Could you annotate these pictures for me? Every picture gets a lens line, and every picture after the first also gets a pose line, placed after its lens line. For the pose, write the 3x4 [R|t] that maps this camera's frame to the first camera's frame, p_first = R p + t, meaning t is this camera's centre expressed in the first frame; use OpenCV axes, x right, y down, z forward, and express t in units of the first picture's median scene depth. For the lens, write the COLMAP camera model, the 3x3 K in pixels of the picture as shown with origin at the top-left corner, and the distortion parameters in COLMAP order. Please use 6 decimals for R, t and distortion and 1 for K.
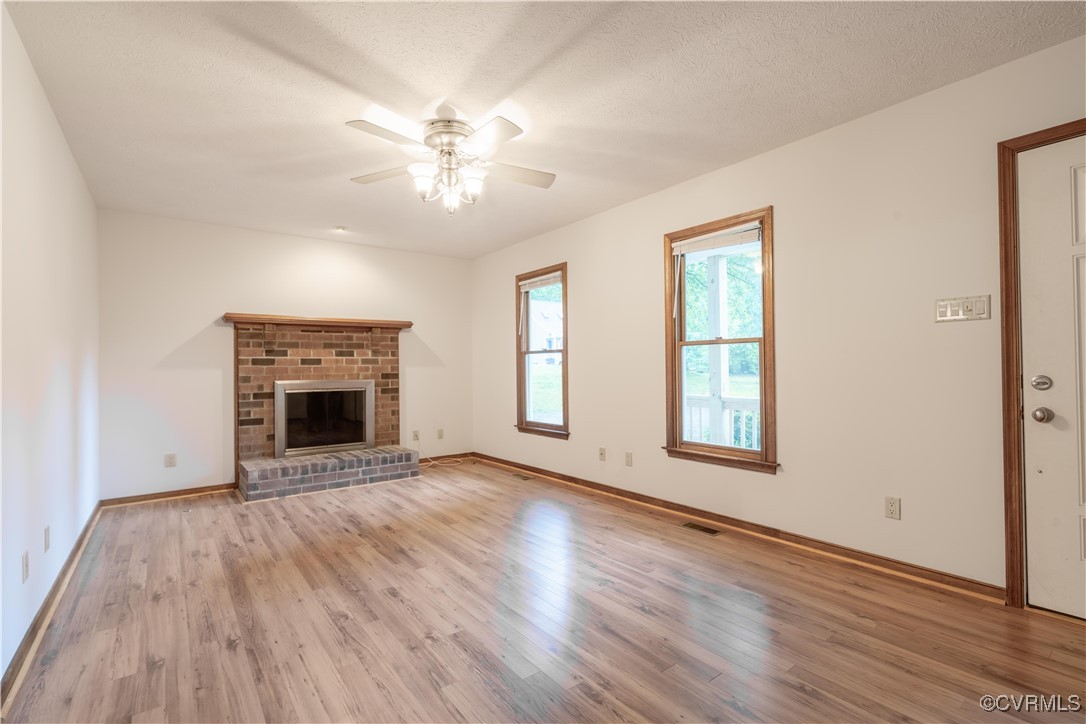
lens RADIAL K [[490.5, 0, 543.0], [0, 490.5, 365.1], [0, 0, 1]] dist [-0.002866, 0.003272]
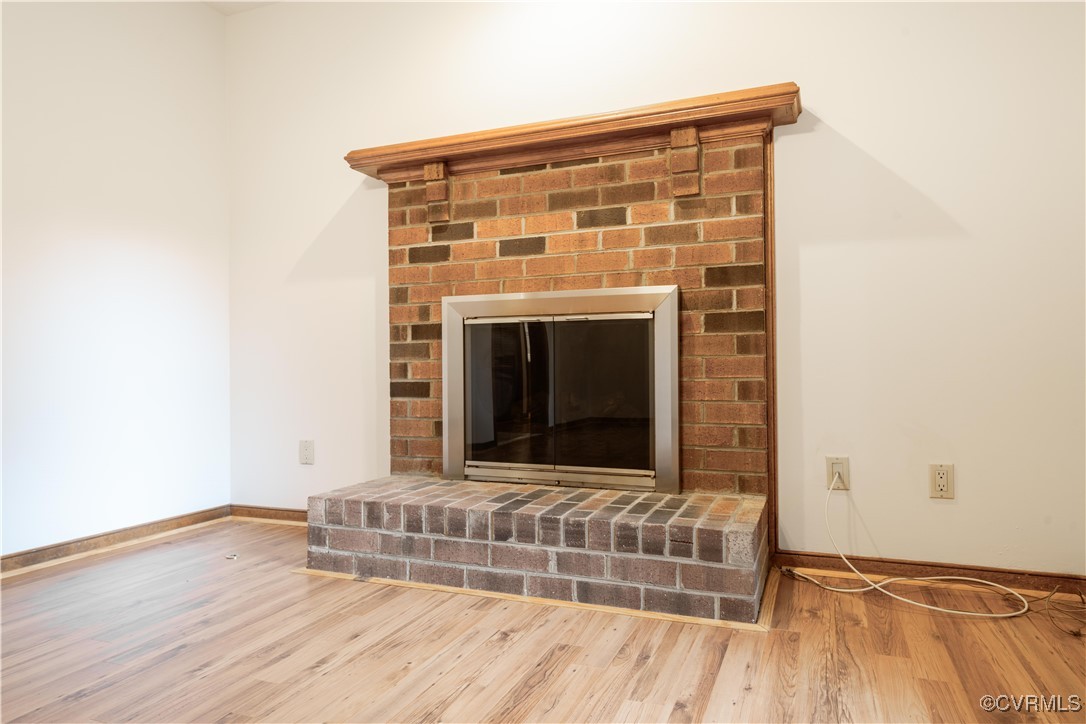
lens RADIAL K [[698.9, 0, 541.2], [0, 698.9, 361.7], [0, 0, 1]] dist [0.005195, -0.000285]
pose [[0.498527, -0.002100, -0.866872, 0.022207], [0.010283, 0.999941, 0.003491, 0.089007], [0.866813, -0.010654, 0.498519, 0.780226]]
